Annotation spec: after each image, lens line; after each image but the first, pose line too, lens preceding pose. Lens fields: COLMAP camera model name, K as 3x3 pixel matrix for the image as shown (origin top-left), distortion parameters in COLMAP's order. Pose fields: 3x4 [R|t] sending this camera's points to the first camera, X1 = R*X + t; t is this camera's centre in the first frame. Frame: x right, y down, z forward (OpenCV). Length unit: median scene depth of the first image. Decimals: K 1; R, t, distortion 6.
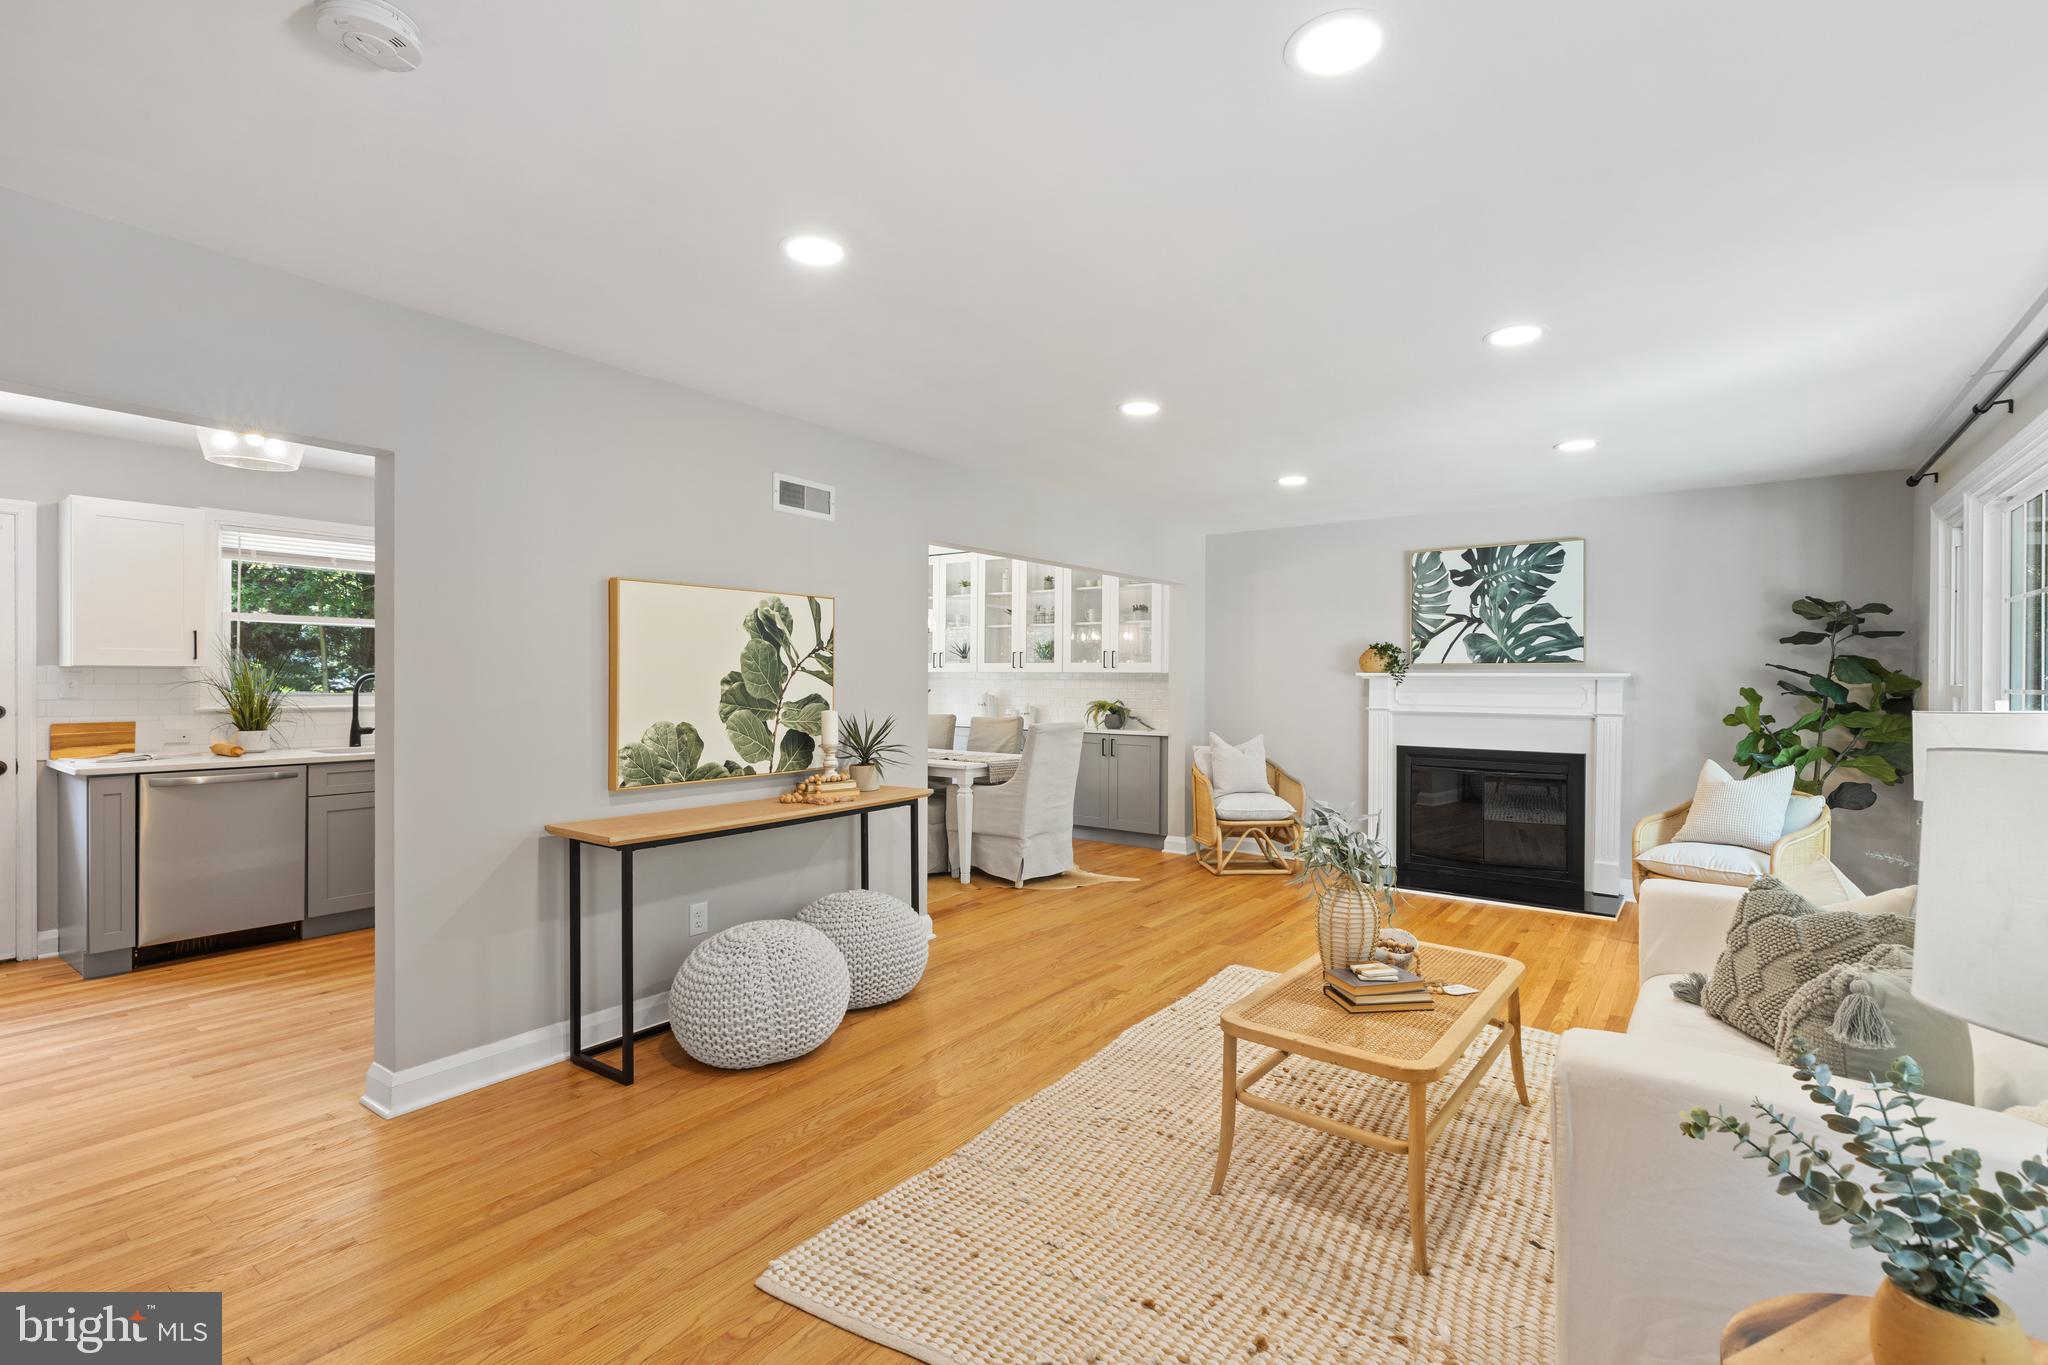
lens RADIAL K [[915.1, 0, 1038.8], [0, 915.1, 691.1], [0, 0, 1]] dist [0.008329, -0.001265]
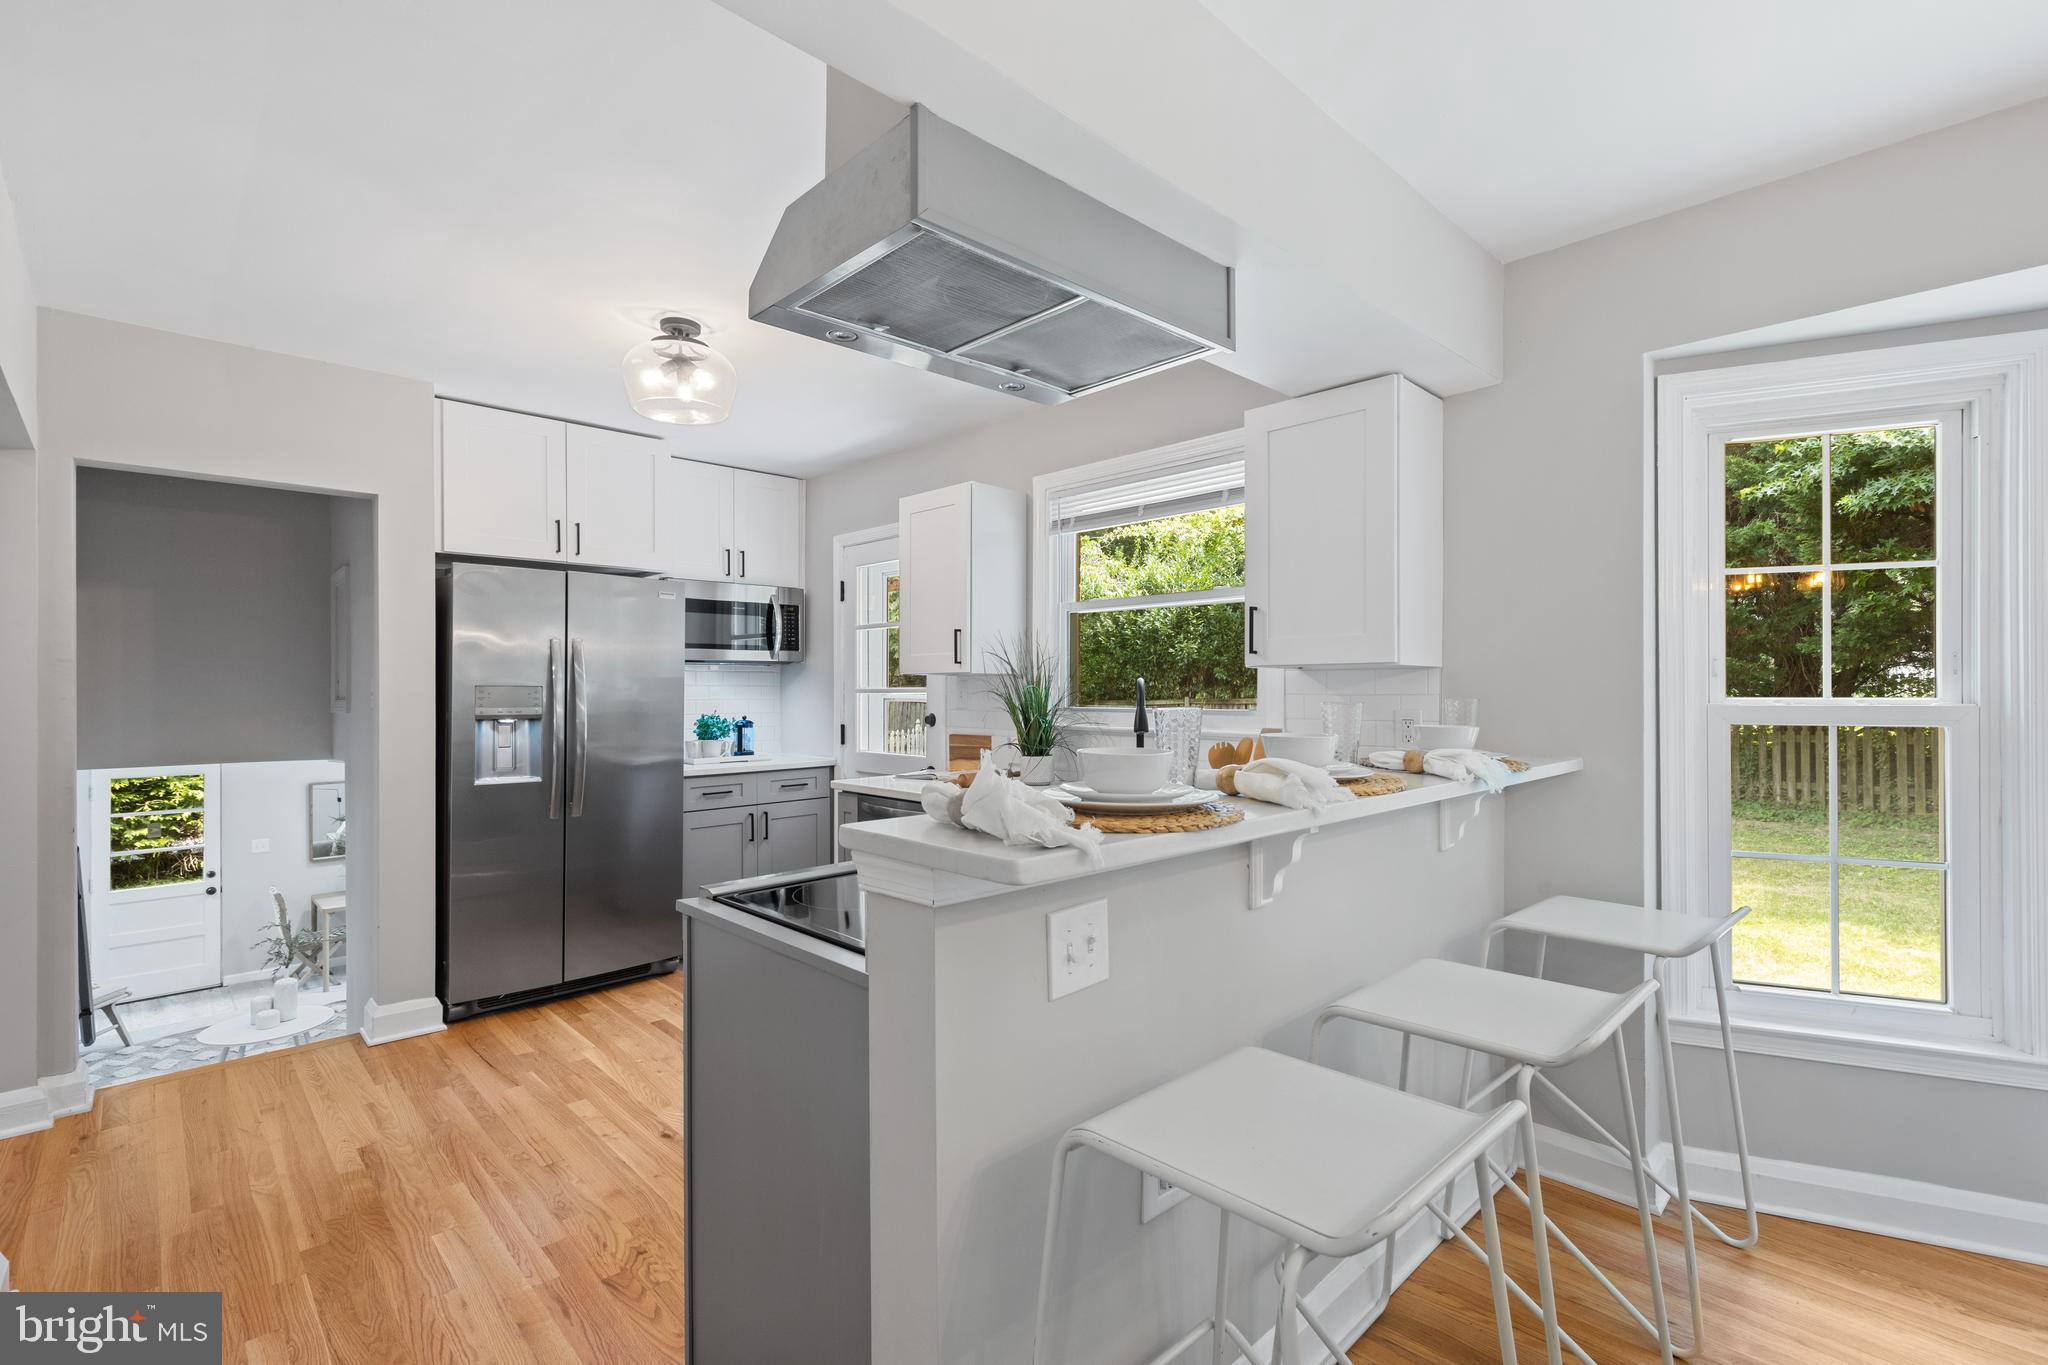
lens RADIAL K [[915.1, 0, 1026.6], [0, 915.1, 685.7], [0, 0, 1]] dist [0.008329, -0.001265]
pose [[-0.160447, -0.007360, -0.987017, -0.139229], [-0.011718, 0.999916, -0.005552, -0.012877], [0.986975, 0.010675, -0.160519, 1.392073]]
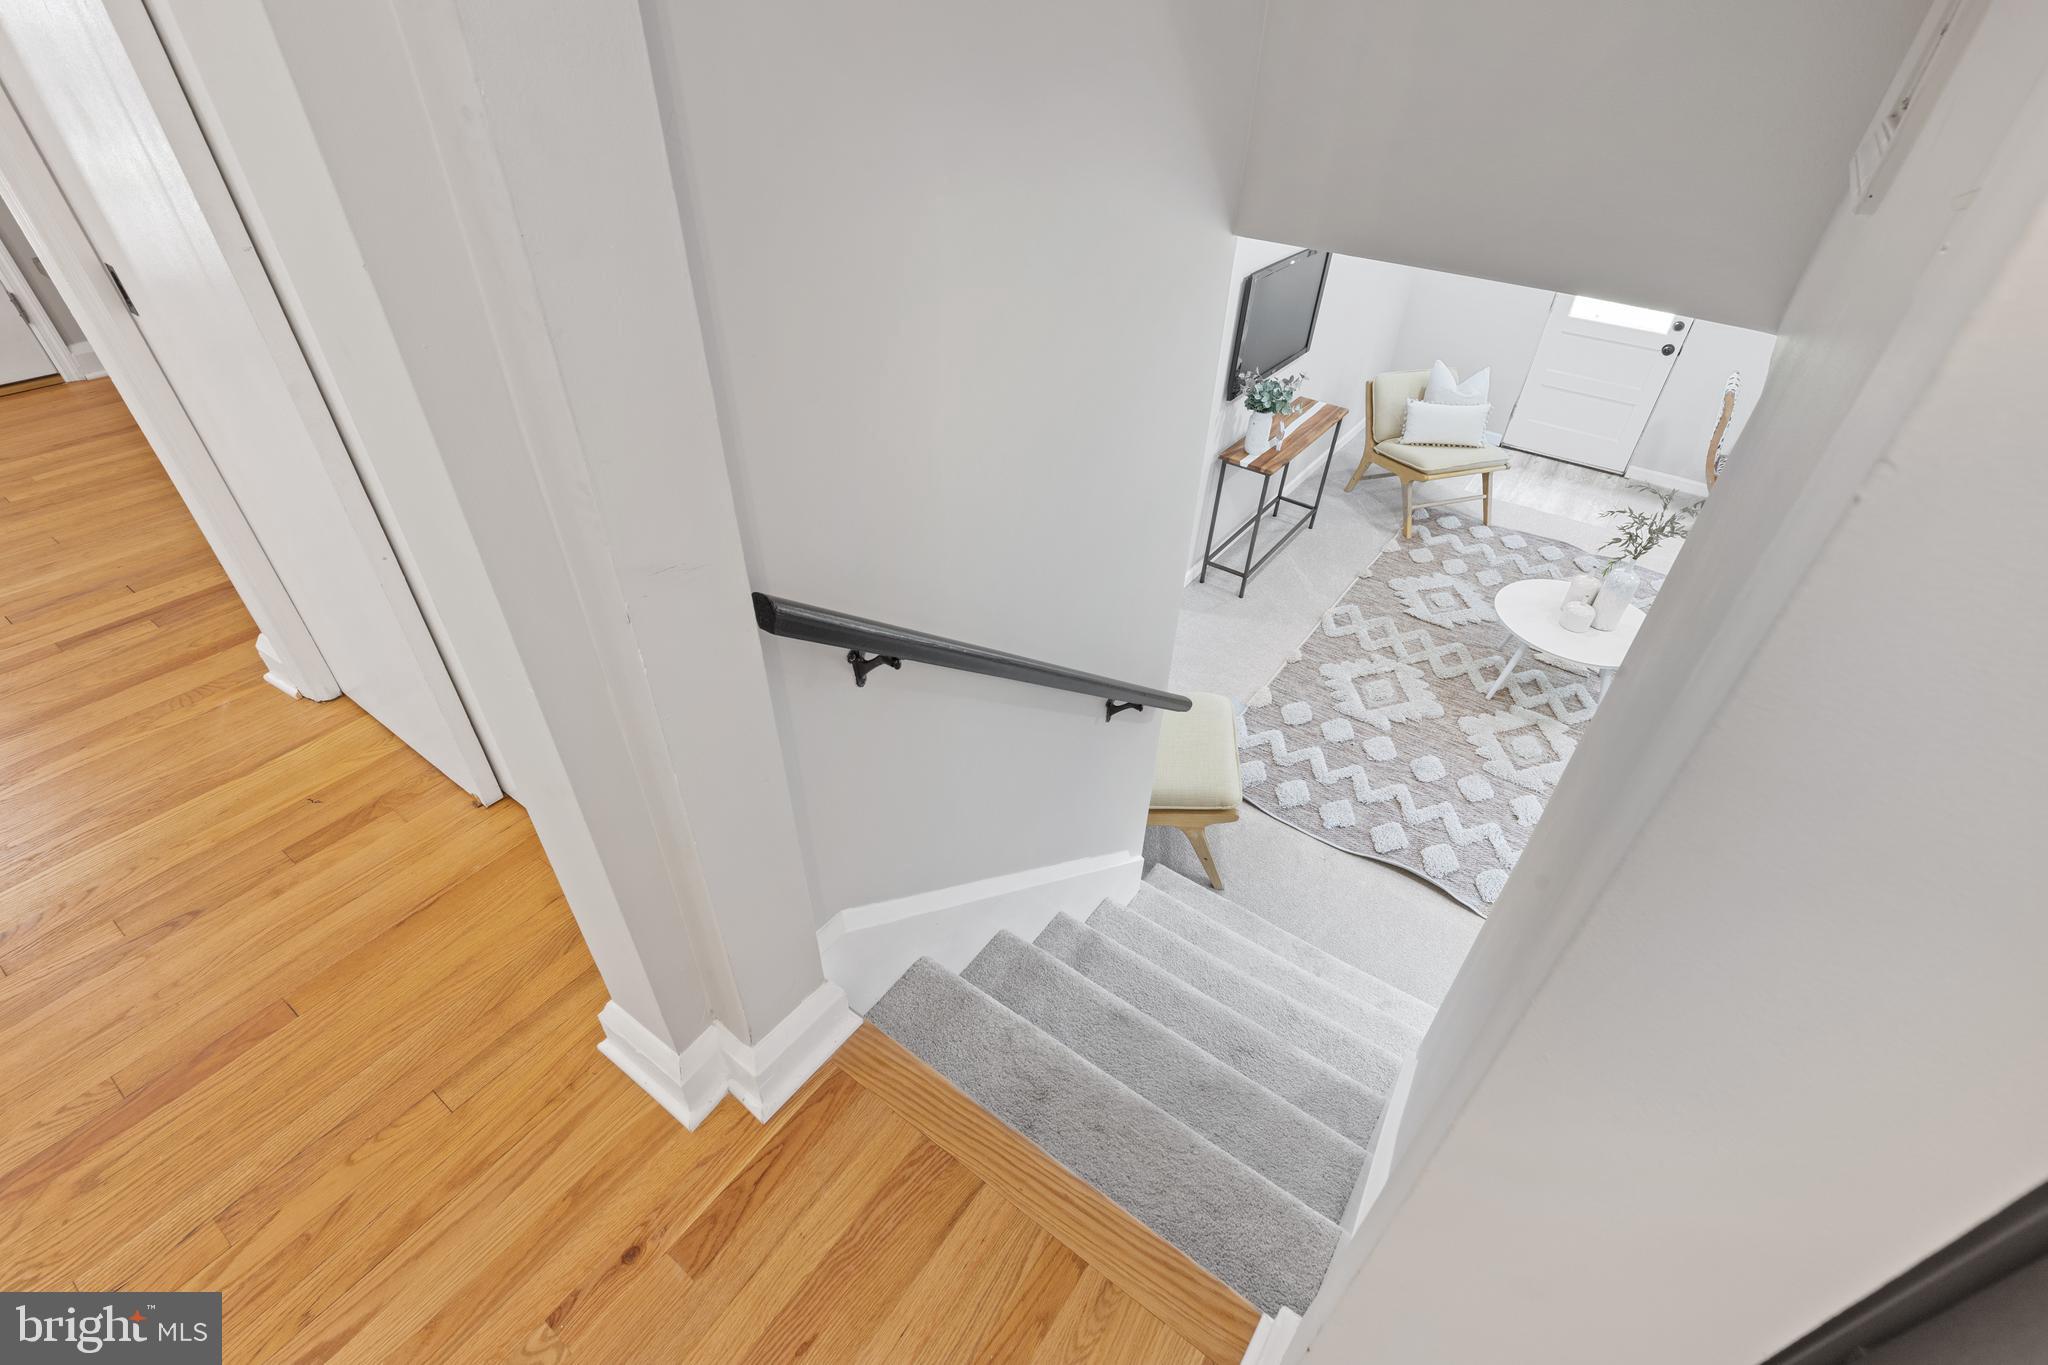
lens RADIAL K [[915.1, 0, 1021.1], [0, 915.1, 695.6], [0, 0, 1]] dist [0.008329, -0.001265]
pose [[-0.999399, -0.012344, -0.032384, -0.845864], [-0.030158, 0.770156, 0.637143, -0.020442], [0.017076, 0.637737, -0.770065, 0.695486]]
